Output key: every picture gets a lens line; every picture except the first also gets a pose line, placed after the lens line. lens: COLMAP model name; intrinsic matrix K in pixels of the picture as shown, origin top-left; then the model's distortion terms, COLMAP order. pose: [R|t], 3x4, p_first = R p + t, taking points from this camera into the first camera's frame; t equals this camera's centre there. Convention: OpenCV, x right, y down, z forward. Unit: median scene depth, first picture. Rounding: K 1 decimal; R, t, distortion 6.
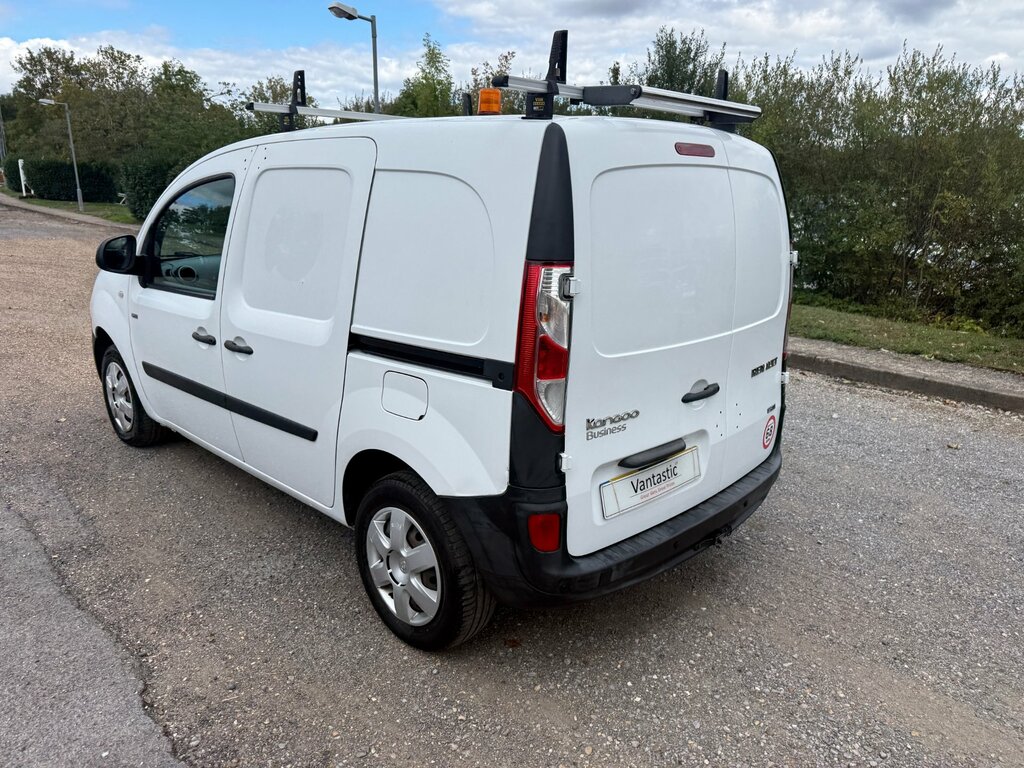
lens RADIAL K [[728.2, 0, 512.0], [0, 728.2, 384.0], [0, 0, 1]] dist [-0.009475, 0.001556]
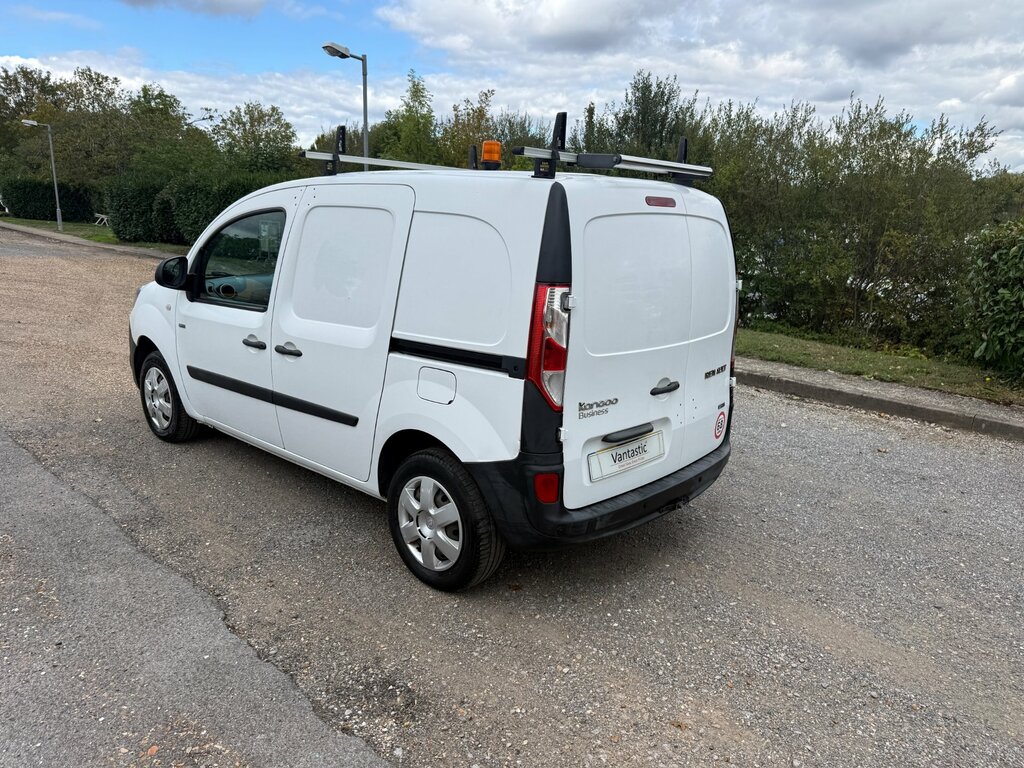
lens RADIAL K [[740.7, 0, 512.0], [0, 740.7, 384.0], [0, 0, 1]] dist [0.005275, -0.009596]
pose [[0.998953, 0.011686, 0.044229, -0.046218], [-0.009913, 0.999147, -0.040094, 0.040925], [-0.044660, 0.039613, 0.998217, -0.198983]]
